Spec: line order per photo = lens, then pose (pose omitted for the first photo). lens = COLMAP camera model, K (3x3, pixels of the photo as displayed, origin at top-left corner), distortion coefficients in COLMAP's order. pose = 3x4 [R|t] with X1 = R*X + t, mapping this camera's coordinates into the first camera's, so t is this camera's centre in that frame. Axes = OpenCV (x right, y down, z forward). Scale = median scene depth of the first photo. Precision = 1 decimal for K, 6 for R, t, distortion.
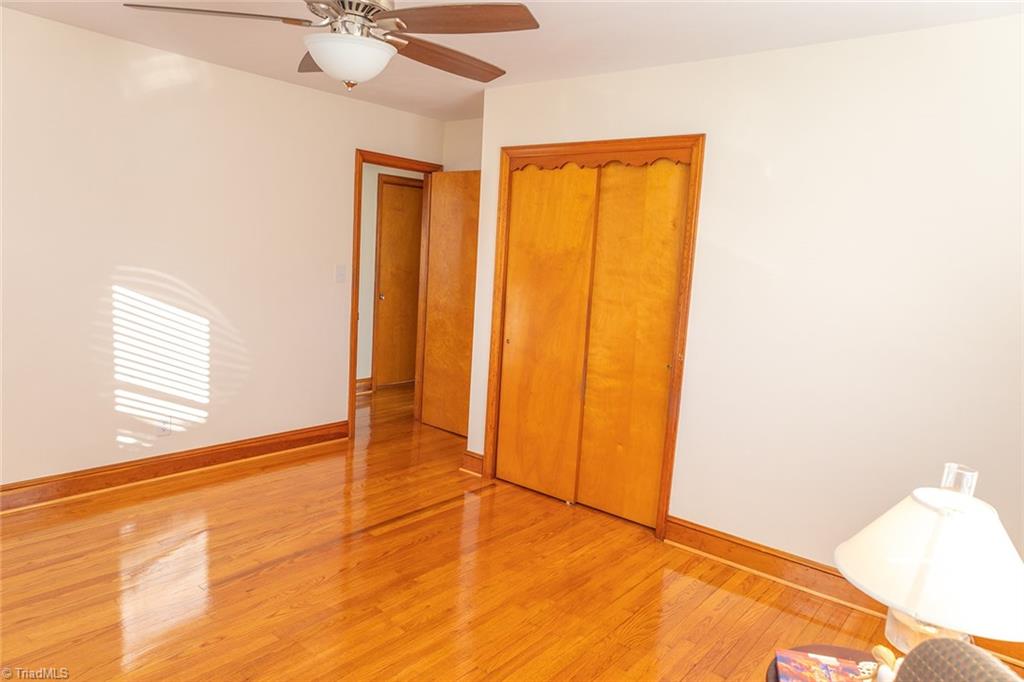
lens RADIAL K [[668.7, 0, 512.0], [0, 668.7, 341.0], [0, 0, 1]] dist [-0.001194, 0.000538]
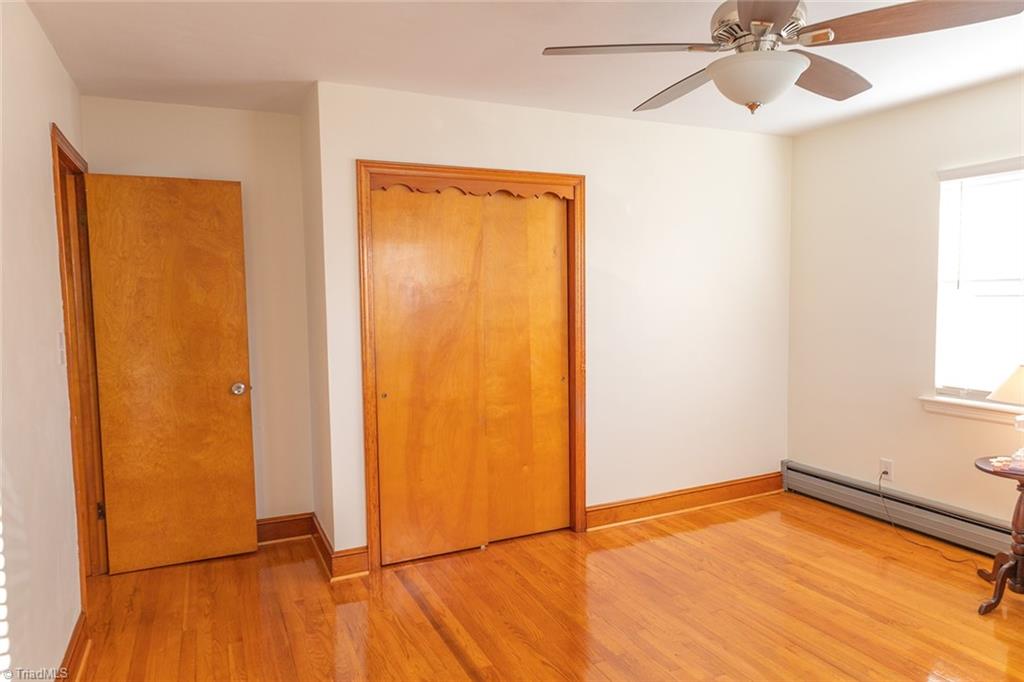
lens RADIAL K [[668.7, 0, 512.0], [0, 668.7, 341.0], [0, 0, 1]] dist [-0.001194, 0.000538]
pose [[0.416886, -0.127570, 0.899962, -0.747931], [0.165681, 0.984180, 0.062761, -0.101046], [-0.893731, 0.122943, 0.431427, 0.549680]]
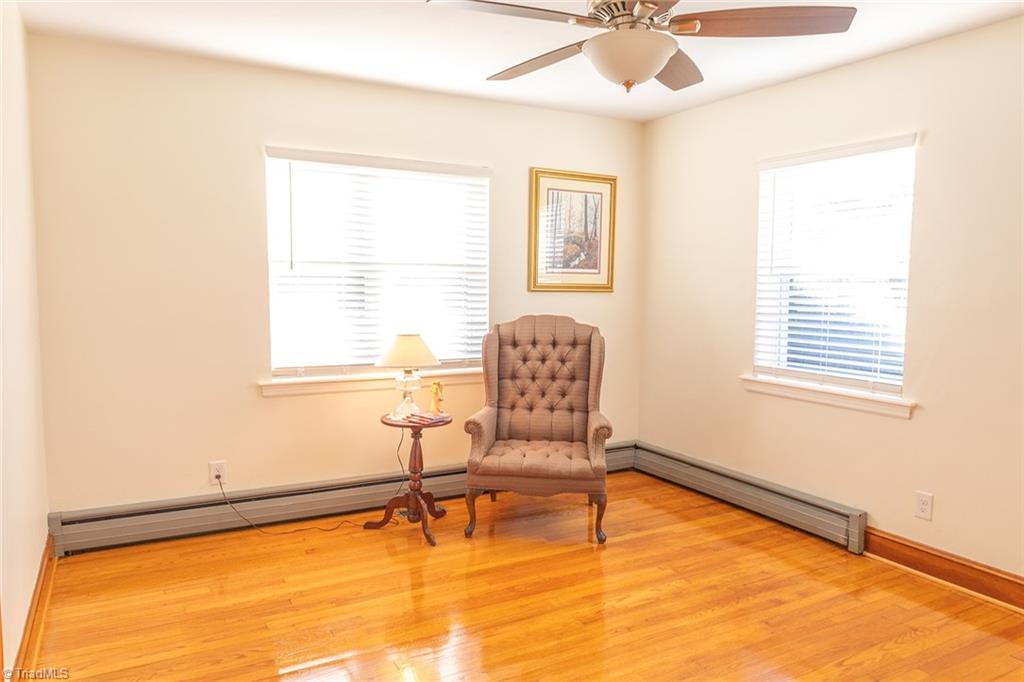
lens RADIAL K [[698.1, 0, 512.0], [0, 698.1, 341.0], [0, 0, 1]] dist [0.000843, -0.000533]
pose [[-0.934389, -0.090310, 0.344617, -0.264030], [-0.012409, 0.974999, 0.221863, -0.135039], [-0.356038, 0.203030, -0.912149, 1.213657]]
